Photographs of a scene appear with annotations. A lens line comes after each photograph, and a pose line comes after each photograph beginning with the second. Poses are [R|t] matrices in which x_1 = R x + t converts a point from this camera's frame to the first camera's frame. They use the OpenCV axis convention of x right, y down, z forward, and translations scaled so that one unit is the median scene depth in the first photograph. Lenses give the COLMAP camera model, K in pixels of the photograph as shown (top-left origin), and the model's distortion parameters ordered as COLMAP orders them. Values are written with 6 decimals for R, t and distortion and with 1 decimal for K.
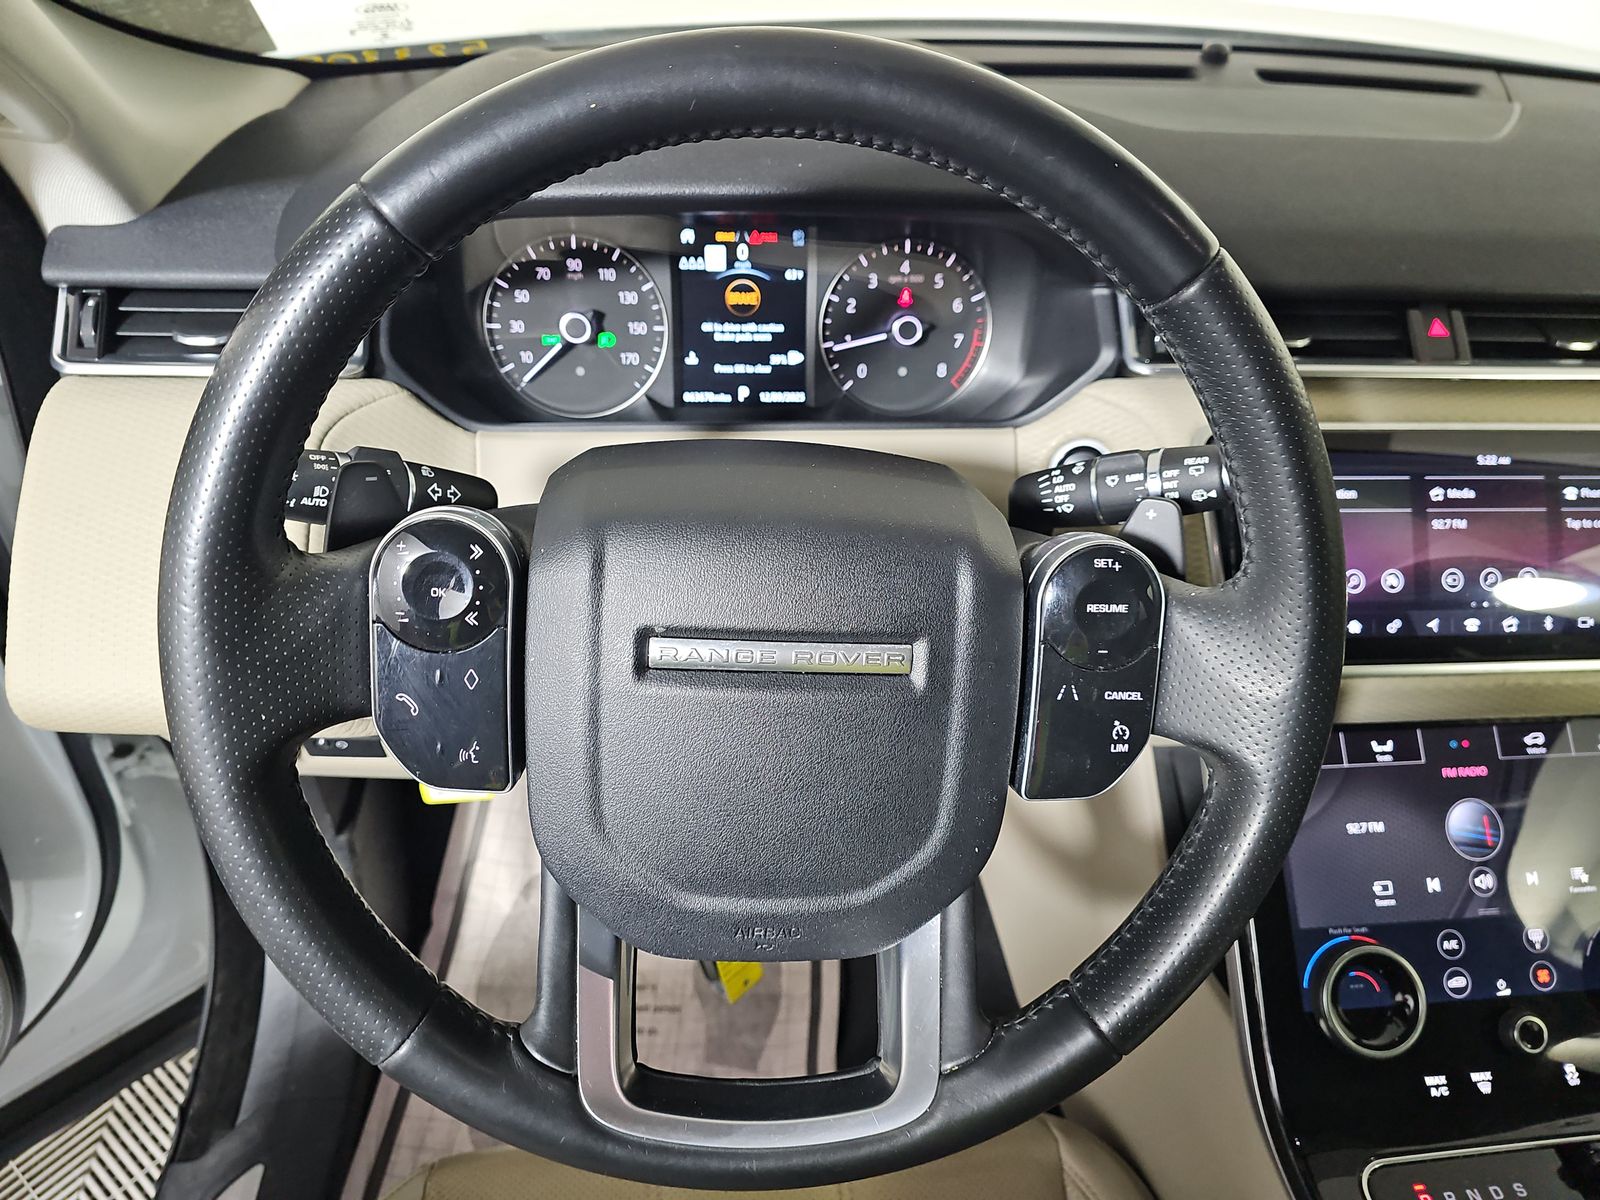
lens RADIAL K [[1051.5, 0, 800.0], [0, 1051.5, 666.8], [0, 0, 1]] dist [-0.000446, 0.001152]
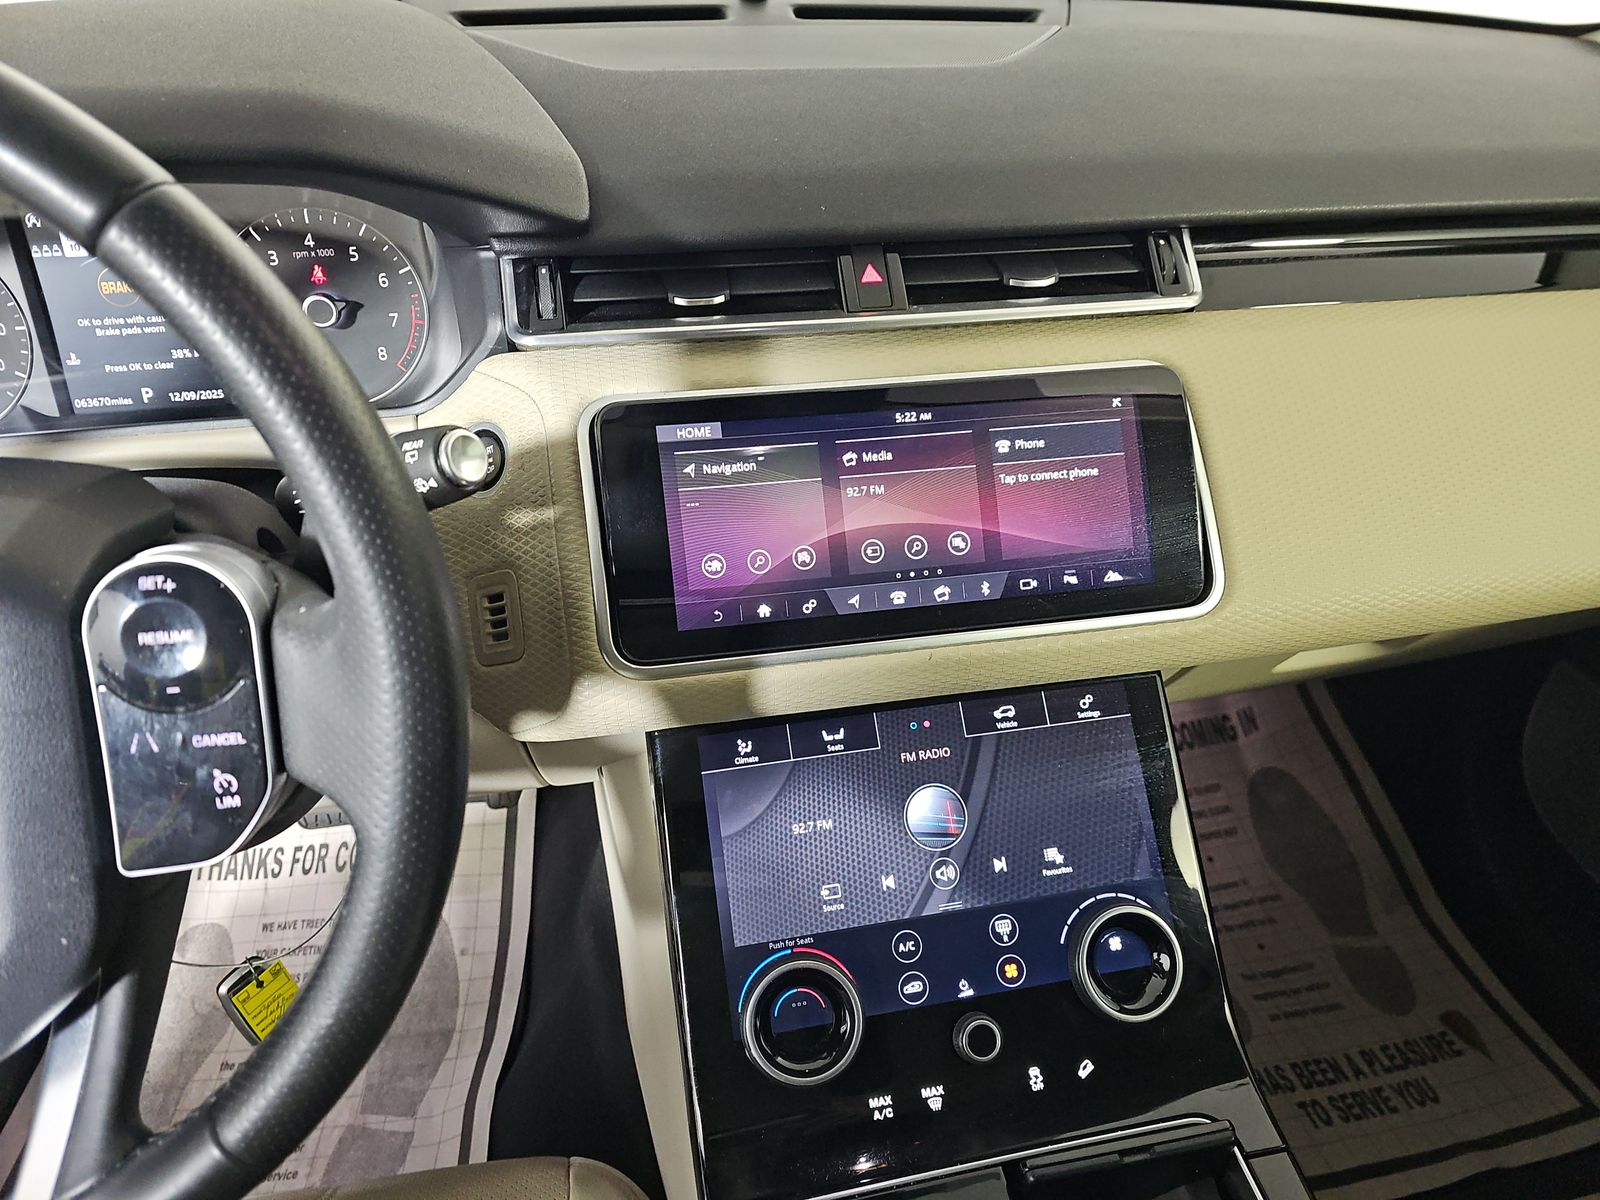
lens RADIAL K [[1063.6, 0, 801.2], [0, 1063.6, 646.2], [0, 0, 1]] dist [0.052118, -0.051014]
pose [[0.995286, -0.082490, 0.050996, 0.495340], [0.082233, 0.996588, 0.007109, -0.011056], [-0.051409, -0.002882, 0.998674, 0.074330]]
